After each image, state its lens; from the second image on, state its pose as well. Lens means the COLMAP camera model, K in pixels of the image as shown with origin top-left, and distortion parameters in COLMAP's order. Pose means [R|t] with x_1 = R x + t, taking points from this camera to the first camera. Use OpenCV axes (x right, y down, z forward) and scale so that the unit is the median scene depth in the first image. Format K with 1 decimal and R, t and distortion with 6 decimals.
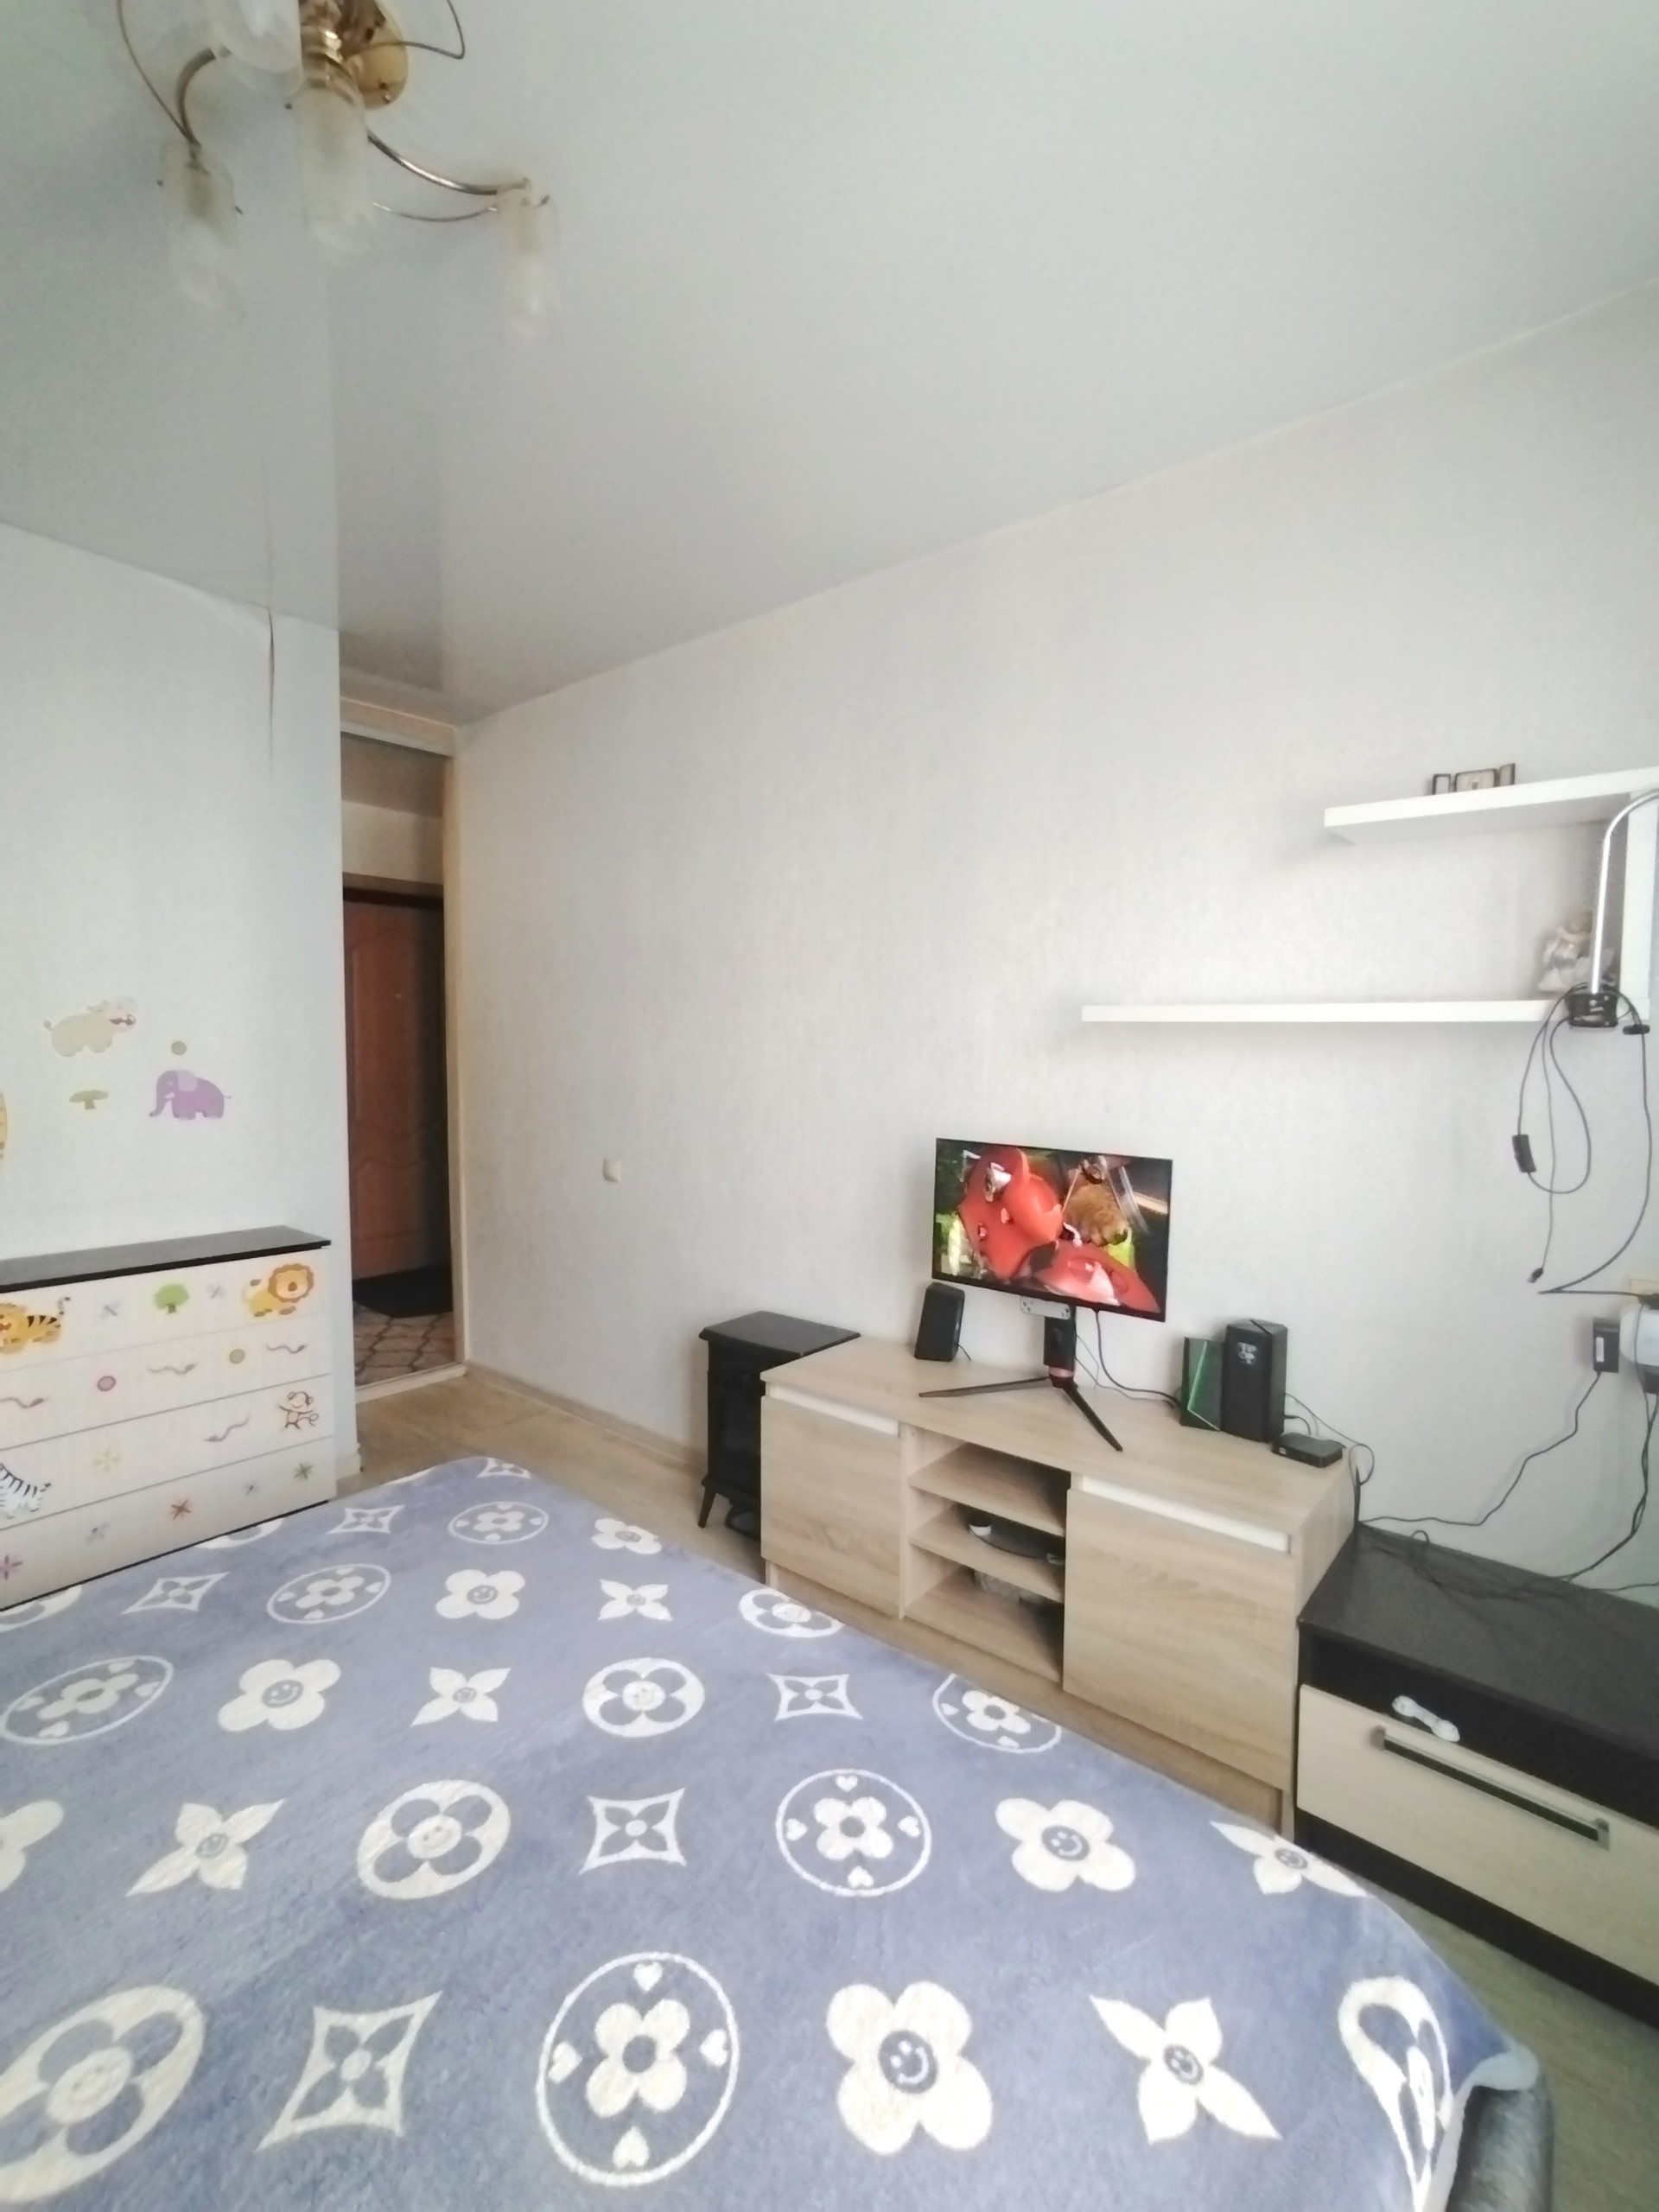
lens RADIAL K [[1015.1, 0, 820.7], [0, 1015.1, 1061.7], [0, 0, 1]] dist [-0.052009, 0.042946]
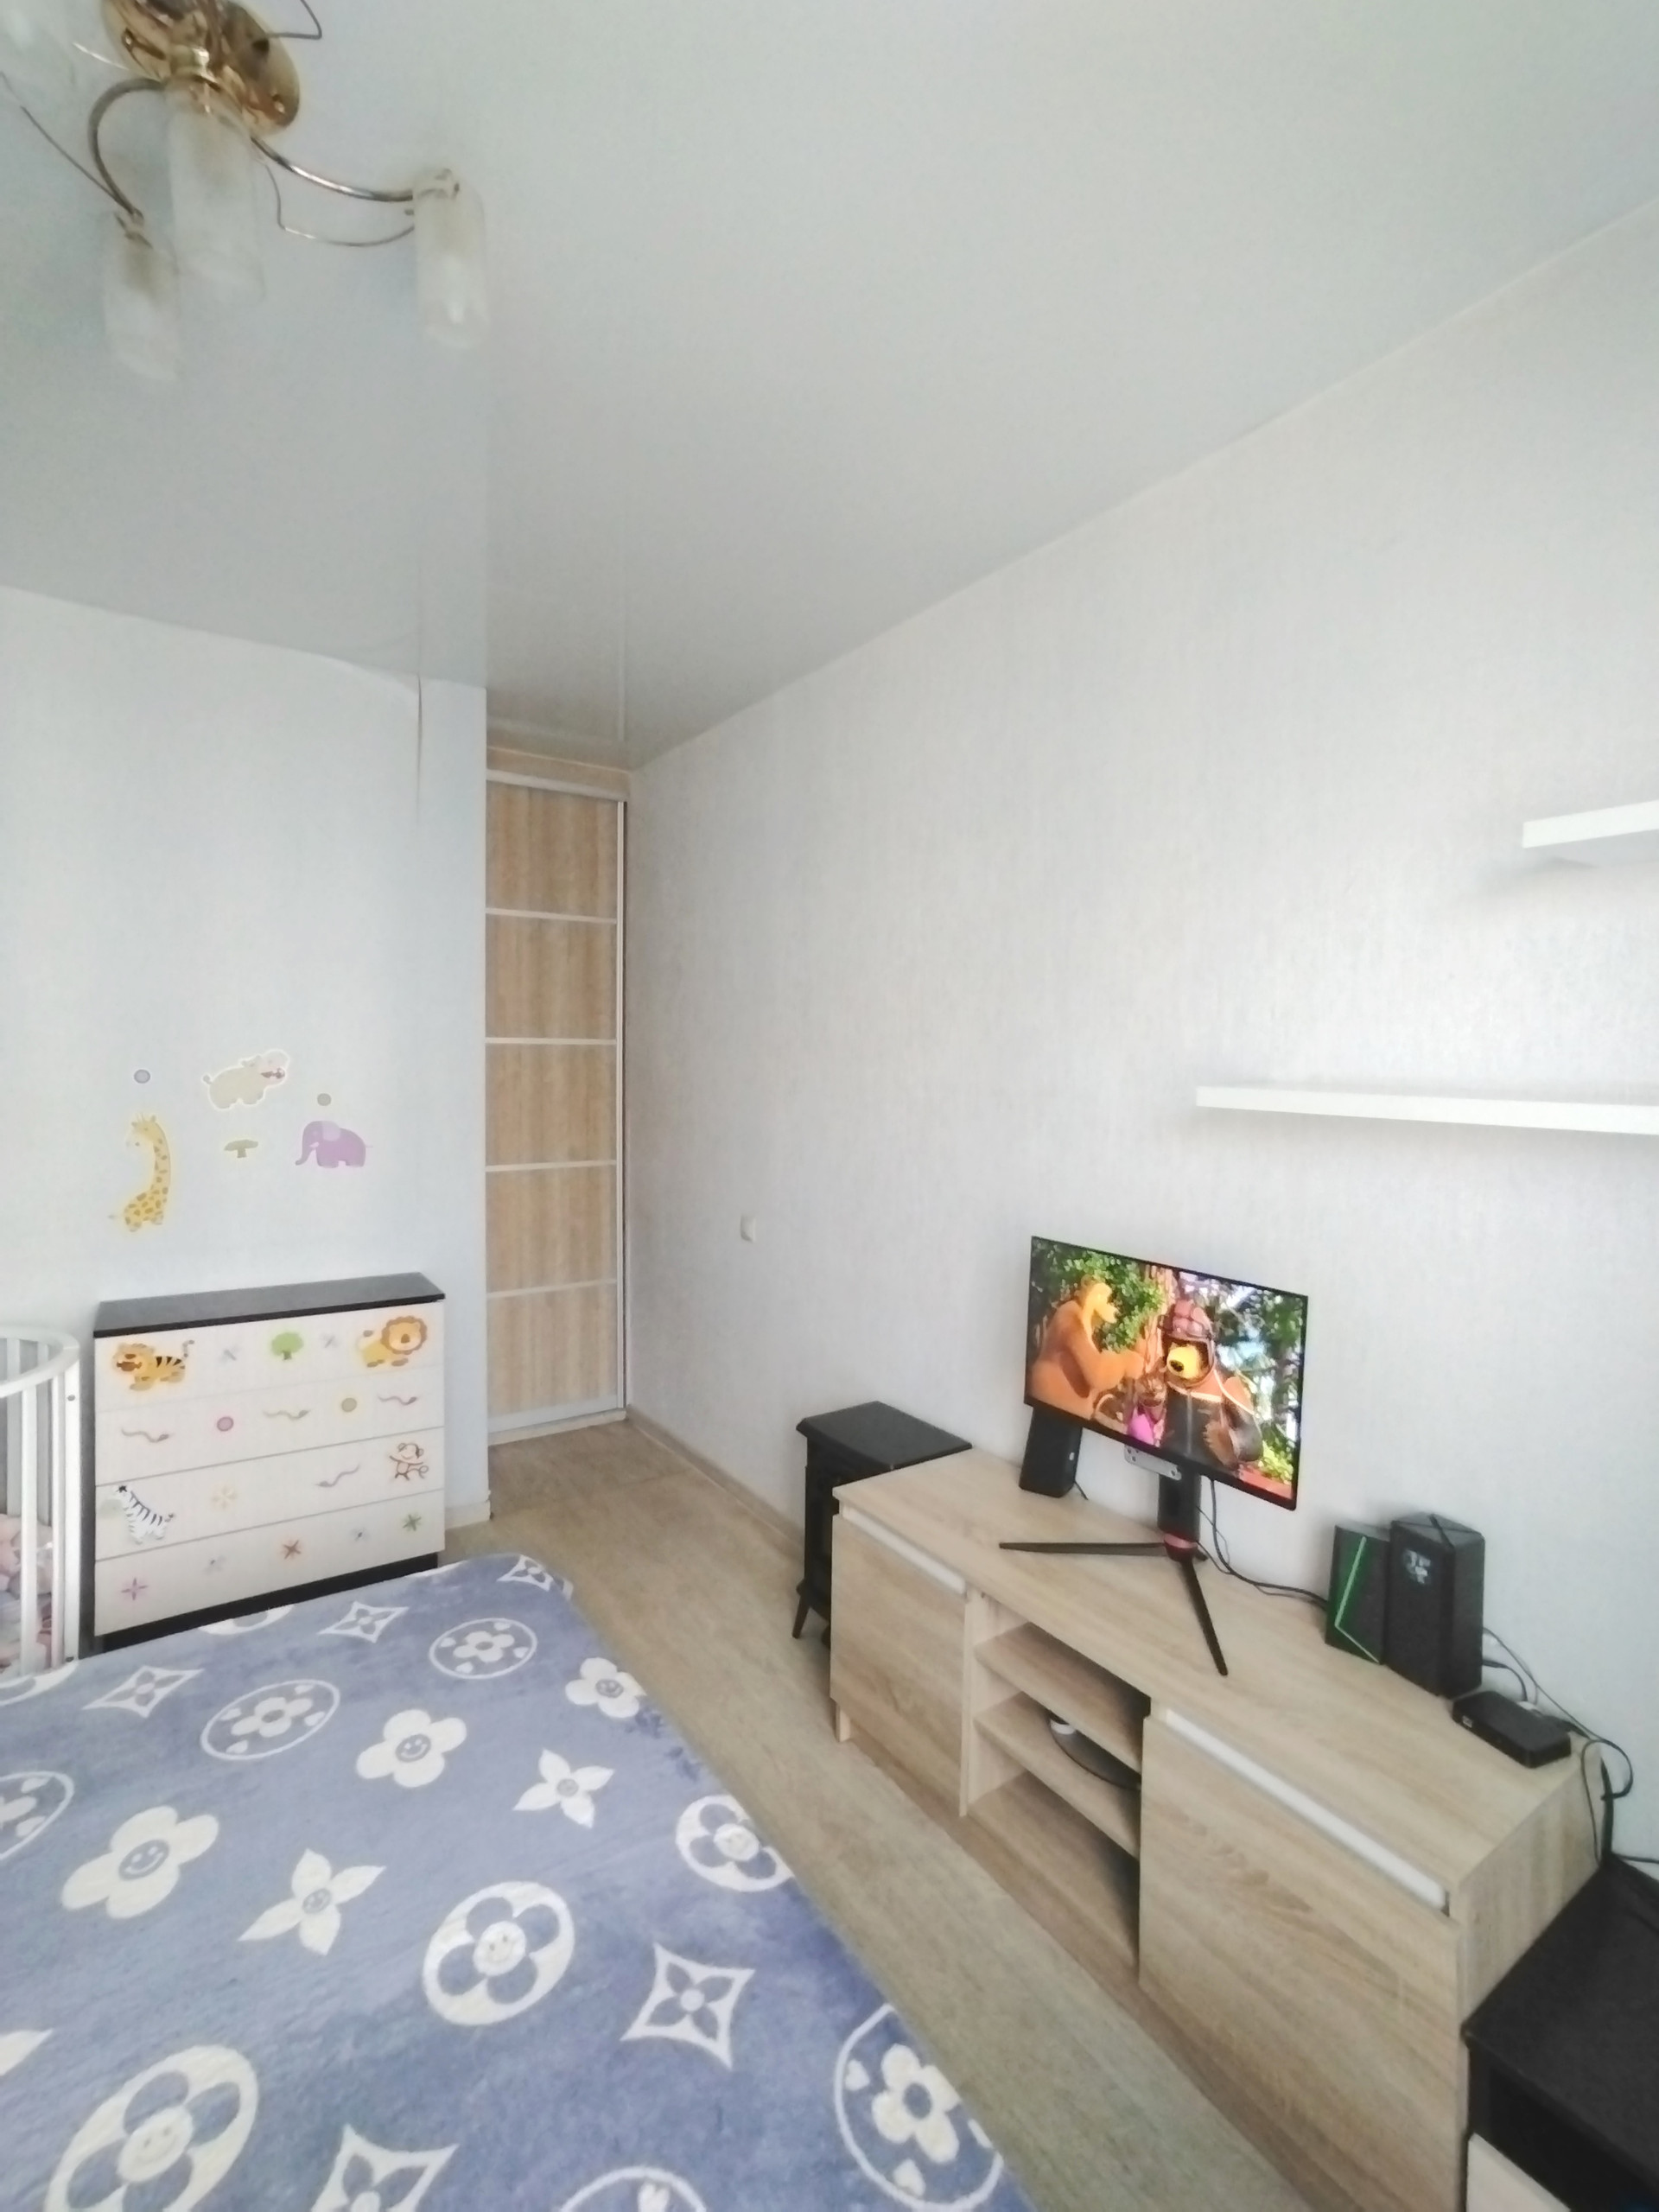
lens RADIAL K [[1015.1, 0, 815.9], [0, 1015.1, 1068.0], [0, 0, 1]] dist [-0.052009, 0.042946]
pose [[0.963500, 0.011197, -0.267475, 0.181952], [-0.015124, 0.999806, -0.012627, -0.054962], [0.267282, 0.016211, 0.963482, 0.164285]]
